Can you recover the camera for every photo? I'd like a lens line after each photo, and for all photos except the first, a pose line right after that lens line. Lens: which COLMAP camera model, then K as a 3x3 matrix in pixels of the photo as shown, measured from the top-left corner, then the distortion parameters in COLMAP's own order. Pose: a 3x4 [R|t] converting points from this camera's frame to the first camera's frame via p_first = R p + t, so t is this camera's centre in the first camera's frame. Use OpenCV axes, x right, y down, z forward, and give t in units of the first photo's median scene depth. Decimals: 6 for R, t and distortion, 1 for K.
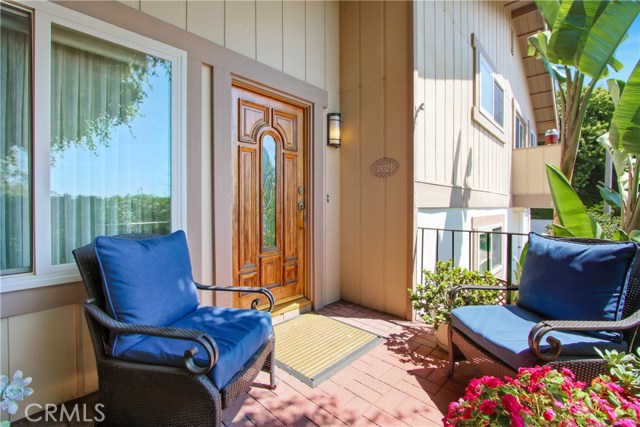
lens RADIAL K [[287.5, 0, 320.1], [0, 287.5, 206.7], [0, 0, 1]] dist [-0.018923, 0.000074]
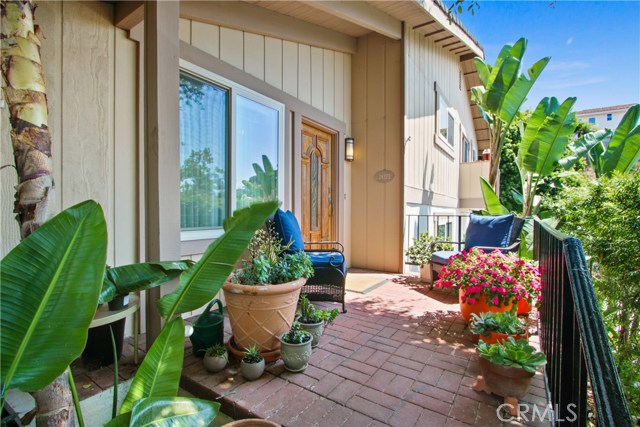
lens RADIAL K [[298.1, 0, 322.6], [0, 298.1, 215.1], [0, 0, 1]] dist [-0.016556, 0.000541]
pose [[0.986160, 0.000885, 0.165793, -0.339189], [-0.001758, 0.999985, 0.005120, 0.058828], [-0.165786, -0.005341, 0.986147, -0.476190]]
